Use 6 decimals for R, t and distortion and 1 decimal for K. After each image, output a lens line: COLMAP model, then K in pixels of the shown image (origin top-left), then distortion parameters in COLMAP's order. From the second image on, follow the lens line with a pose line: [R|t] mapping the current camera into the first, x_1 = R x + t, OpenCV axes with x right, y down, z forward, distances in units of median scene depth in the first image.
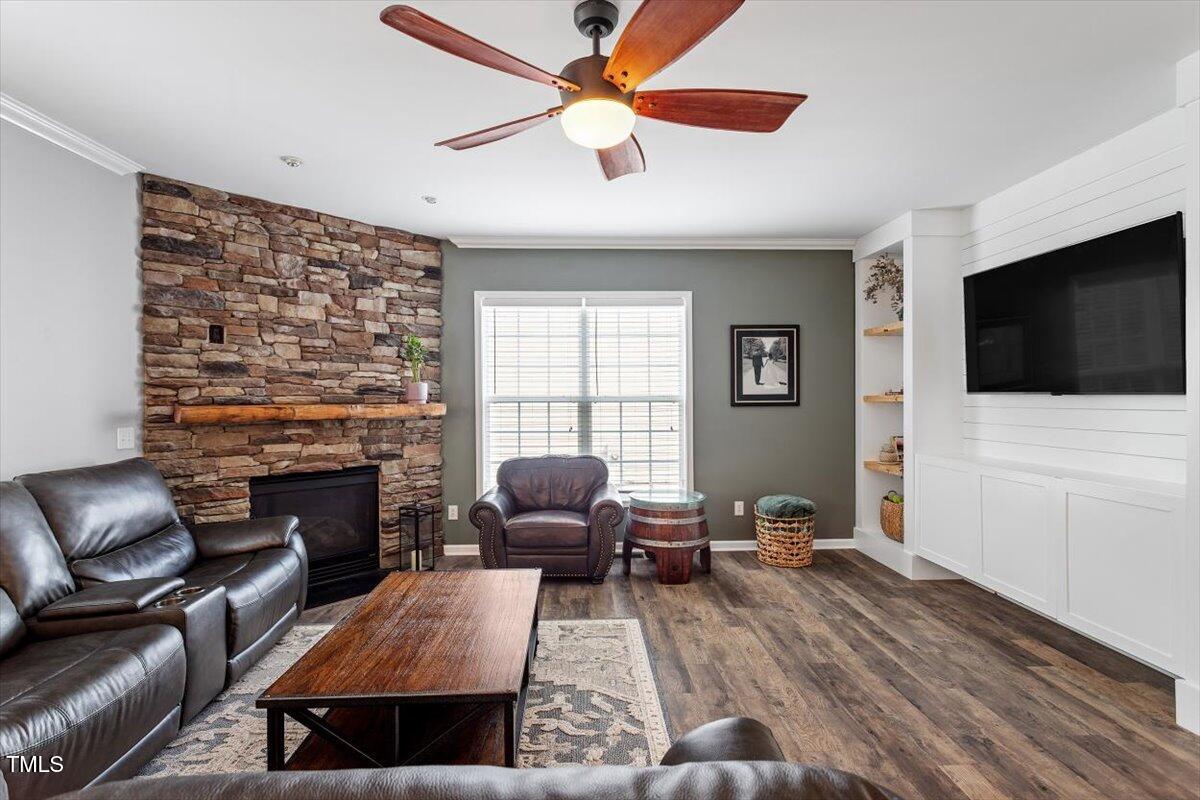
lens RADIAL K [[571.0, 0, 590.3], [0, 571.0, 399.1], [0, 0, 1]] dist [-0.002391, 0.000494]
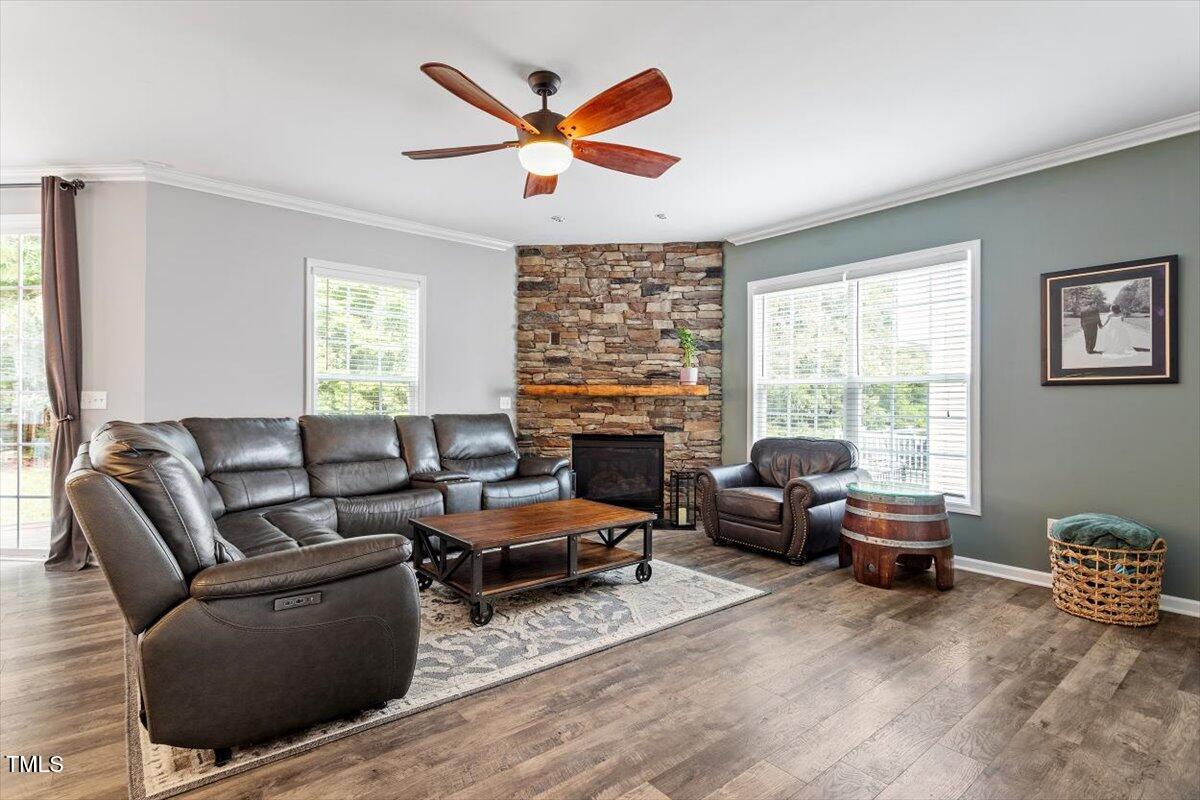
lens RADIAL K [[571.0, 0, 590.3], [0, 571.0, 399.1], [0, 0, 1]] dist [-0.002391, 0.000494]
pose [[0.609170, 0.005441, -0.793021, 0.571287], [-0.014186, 0.999891, -0.004037, 0.049248], [0.792913, 0.013709, 0.609181, 0.126785]]
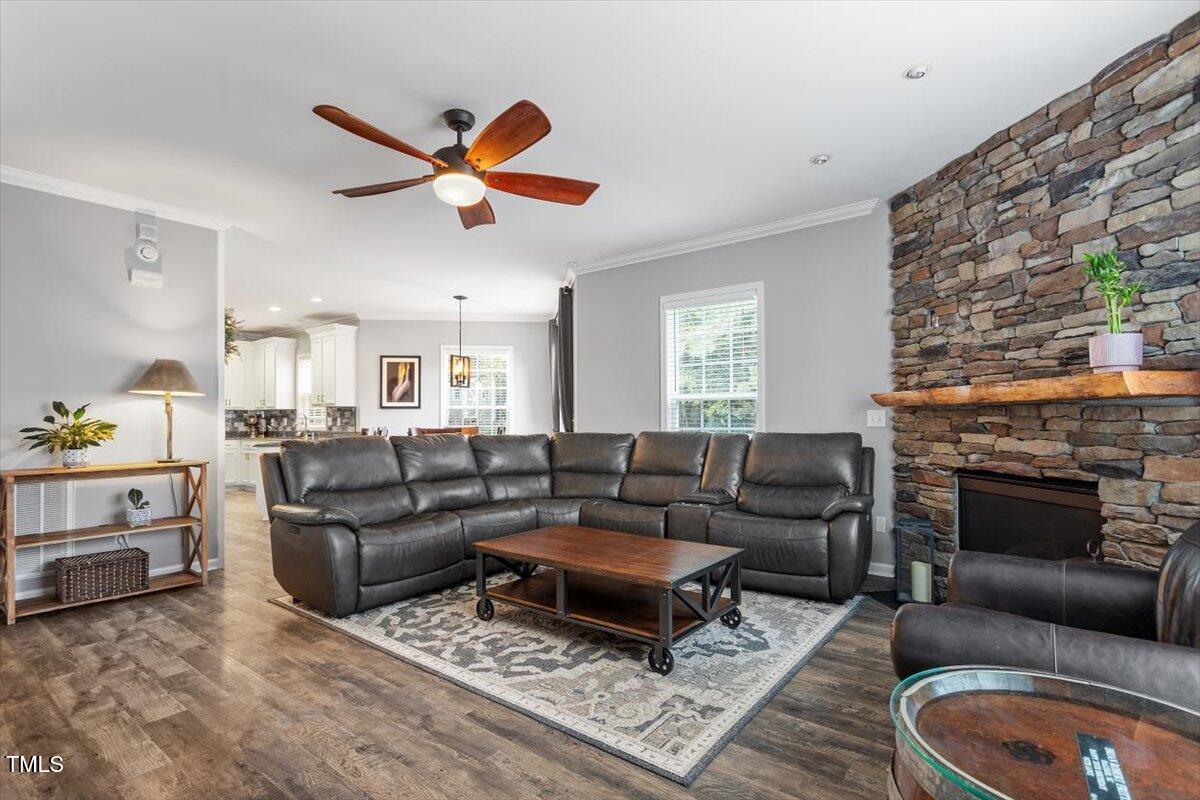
lens RADIAL K [[568.0, 0, 597.2], [0, 568.0, 412.6], [0, 0, 1]] dist [-0.003337, 0.000042]
pose [[-0.626852, 0.000481, -0.779138, 0.447101], [0.008450, 0.999945, -0.006181, 0.046913], [0.779093, -0.010458, -0.626822, 1.060369]]
